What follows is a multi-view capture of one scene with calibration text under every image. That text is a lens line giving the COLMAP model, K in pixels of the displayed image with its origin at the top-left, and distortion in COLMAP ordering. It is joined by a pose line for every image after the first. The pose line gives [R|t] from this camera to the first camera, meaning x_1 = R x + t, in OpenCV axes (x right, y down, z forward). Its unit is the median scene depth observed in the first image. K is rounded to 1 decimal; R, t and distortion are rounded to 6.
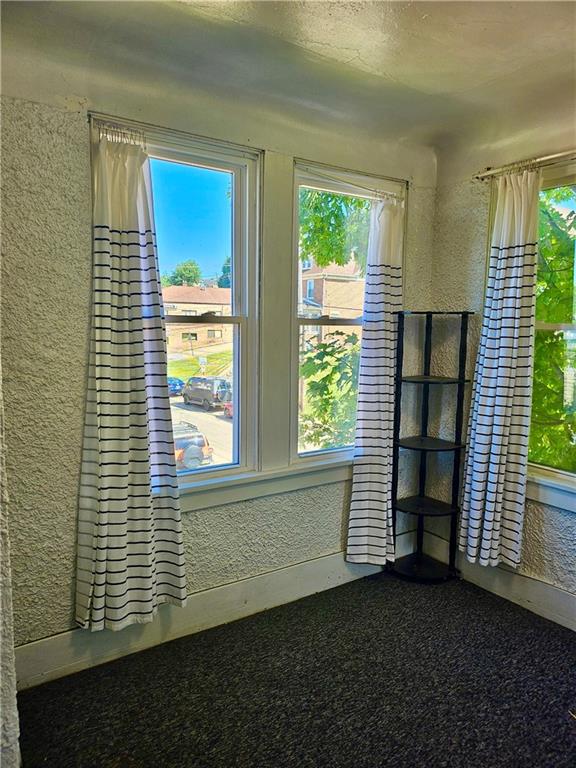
lens RADIAL K [[548.8, 0, 302.1], [0, 548.8, 389.7], [0, 0, 1]] dist [0.062076, -0.063187]
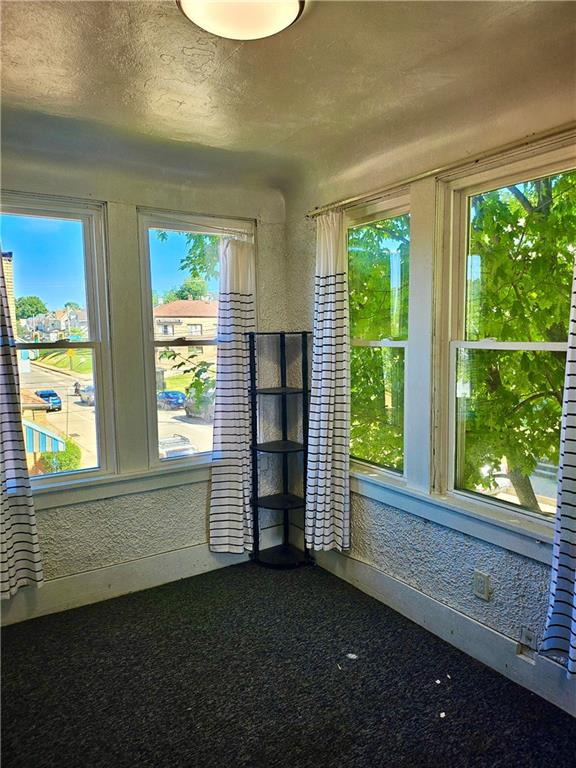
lens RADIAL K [[548.8, 0, 295.6], [0, 548.8, 396.3], [0, 0, 1]] dist [0.062076, -0.063187]
pose [[0.999280, -0.025356, -0.028232, 0.304183], [0.025160, 0.999657, -0.007263, 0.002129], [0.028406, 0.006548, 0.999575, -0.146891]]
